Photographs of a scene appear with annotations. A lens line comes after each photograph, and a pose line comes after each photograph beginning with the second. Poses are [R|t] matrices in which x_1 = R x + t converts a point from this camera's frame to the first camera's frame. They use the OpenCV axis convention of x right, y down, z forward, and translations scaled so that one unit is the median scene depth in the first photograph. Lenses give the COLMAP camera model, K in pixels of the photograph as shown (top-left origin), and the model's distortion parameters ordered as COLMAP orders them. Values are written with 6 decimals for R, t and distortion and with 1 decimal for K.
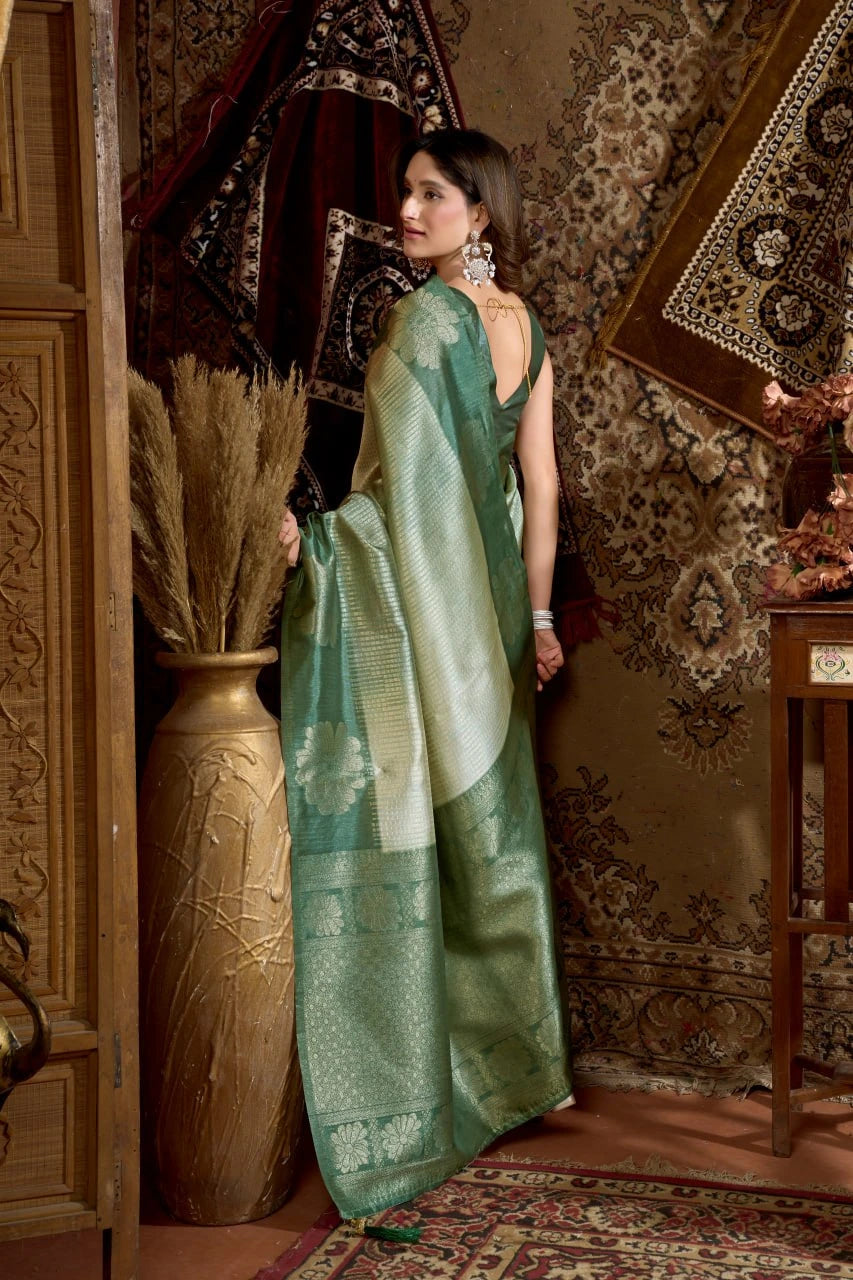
lens RADIAL K [[2060.6, 0, 464.5], [0, 2060.6, 551.4], [0, 0, 1]] dist [0.213632, 0.130398]
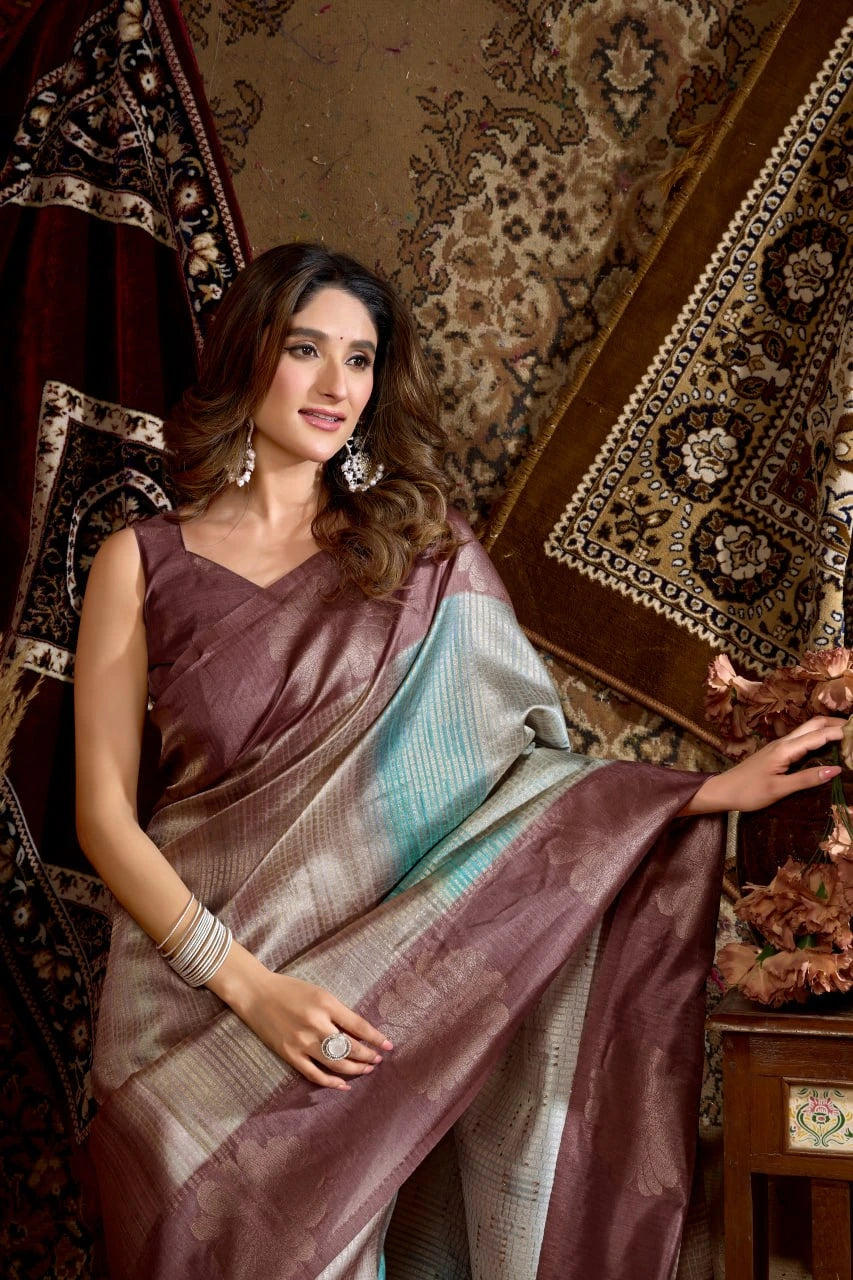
lens RADIAL K [[2506.9, 0, 393.4], [0, 2506.9, 624.9], [0, 0, 1]] dist [0.402235, -0.096386]
pose [[0.998755, 0.019401, 0.045954, 0.010549], [-0.015381, 0.996153, -0.086276, -0.020237], [-0.047451, 0.085462, 0.995211, 0.202774]]
